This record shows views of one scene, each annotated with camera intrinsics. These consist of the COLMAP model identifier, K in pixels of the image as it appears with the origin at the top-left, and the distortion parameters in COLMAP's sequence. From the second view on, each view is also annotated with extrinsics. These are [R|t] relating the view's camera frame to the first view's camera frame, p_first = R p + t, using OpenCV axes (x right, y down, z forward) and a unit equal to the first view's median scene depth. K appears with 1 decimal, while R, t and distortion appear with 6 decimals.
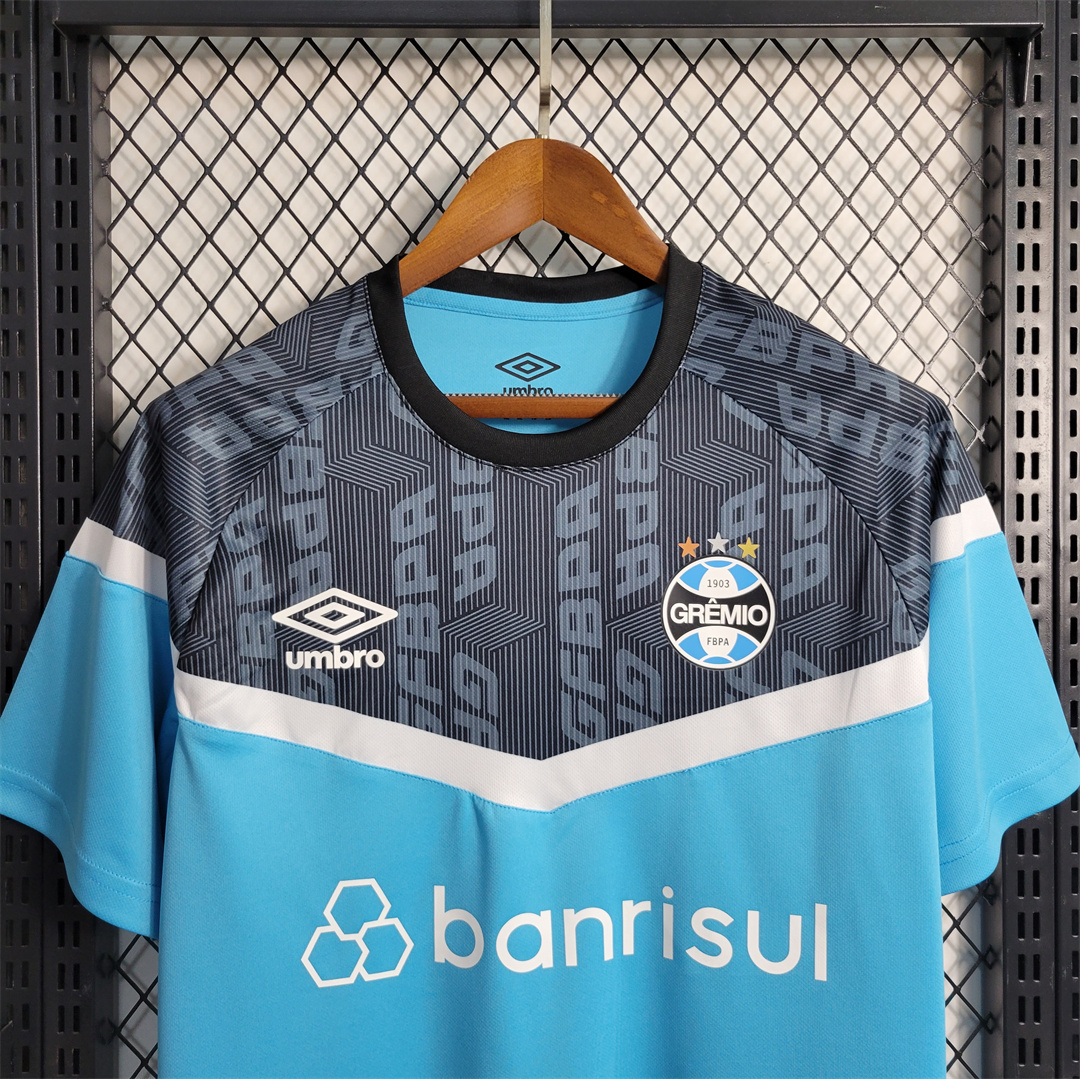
lens RADIAL K [[1135.2, 0, 540.0], [0, 1135.2, 539.5], [0, 0, 1]] dist [0.018507, -0.016074]
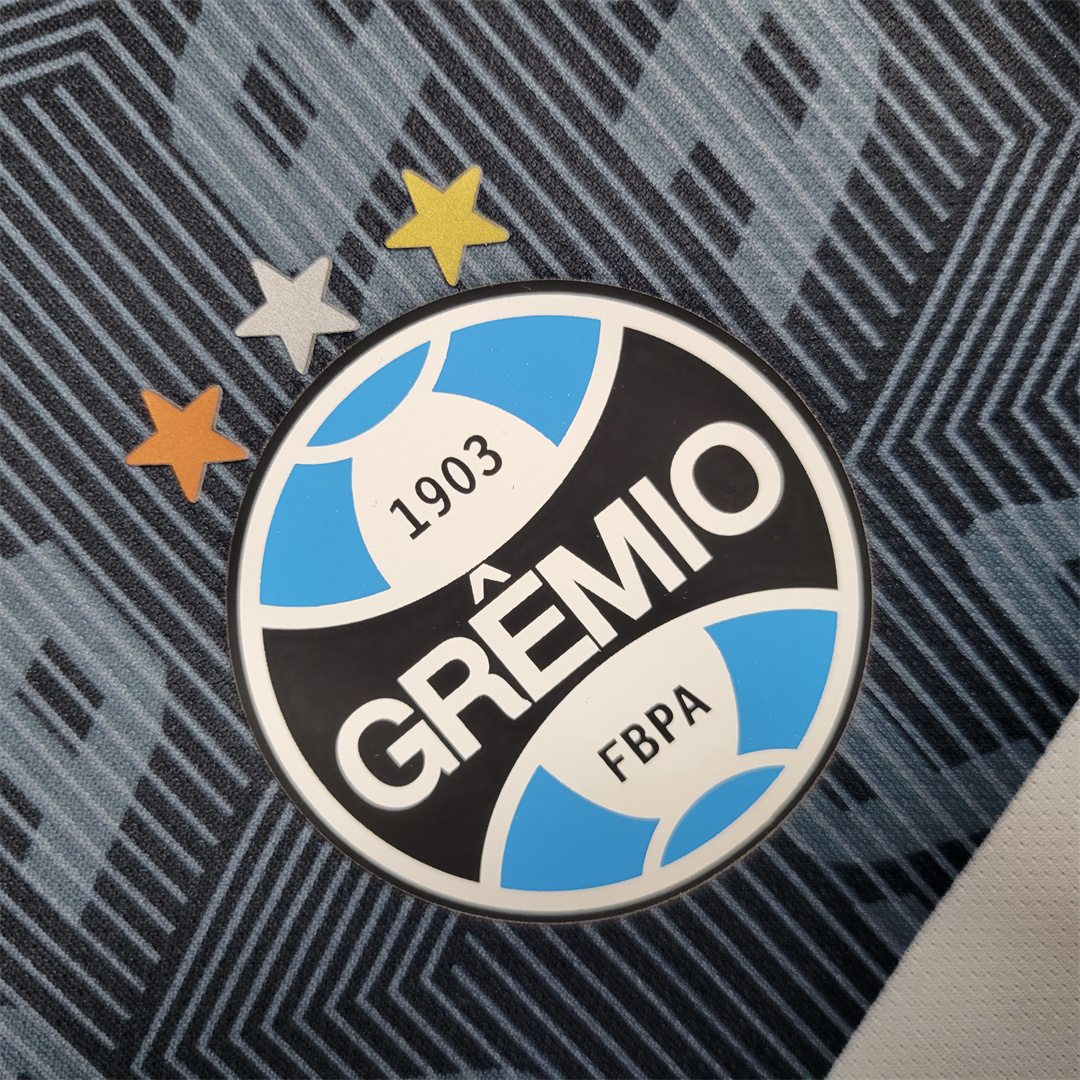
lens RADIAL K [[1135.2, 0, 540.0], [0, 1135.2, 540.0], [0, 0, 1]] dist [0.018507, -0.016074]
pose [[0.751748, -0.645718, 0.133878, 0.137683], [0.646261, 0.761771, 0.045291, 0.046306], [-0.131230, 0.052473, 0.989962, 0.816186]]
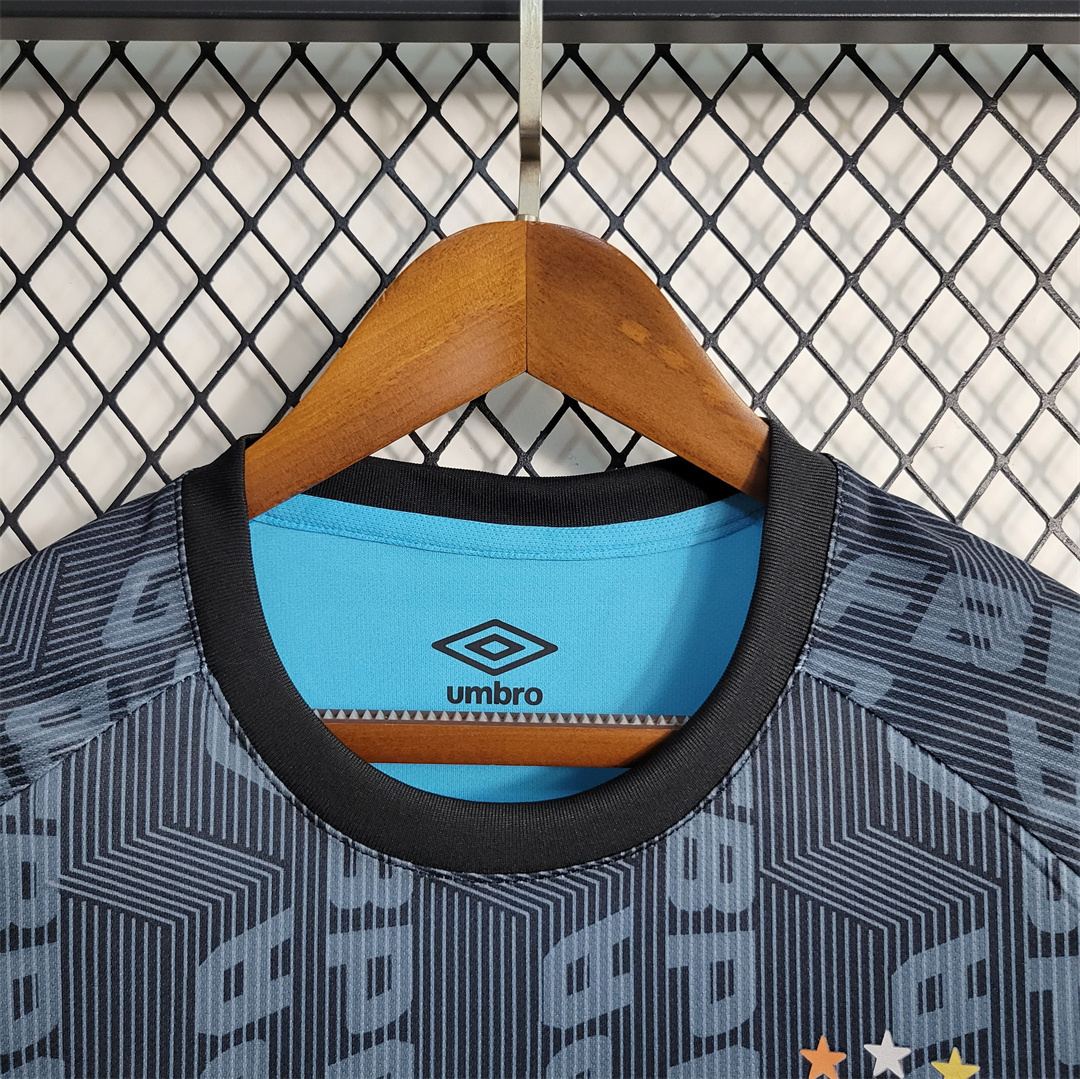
lens RADIAL K [[1135.2, 0, 540.0], [0, 1135.2, 539.5], [0, 0, 1]] dist [0.018507, -0.016074]
pose [[0.999711, 0.009762, -0.021957, 0.022078], [-0.011932, 0.994819, -0.100956, -0.157266], [0.020858, 0.101189, 0.994649, 0.504769]]
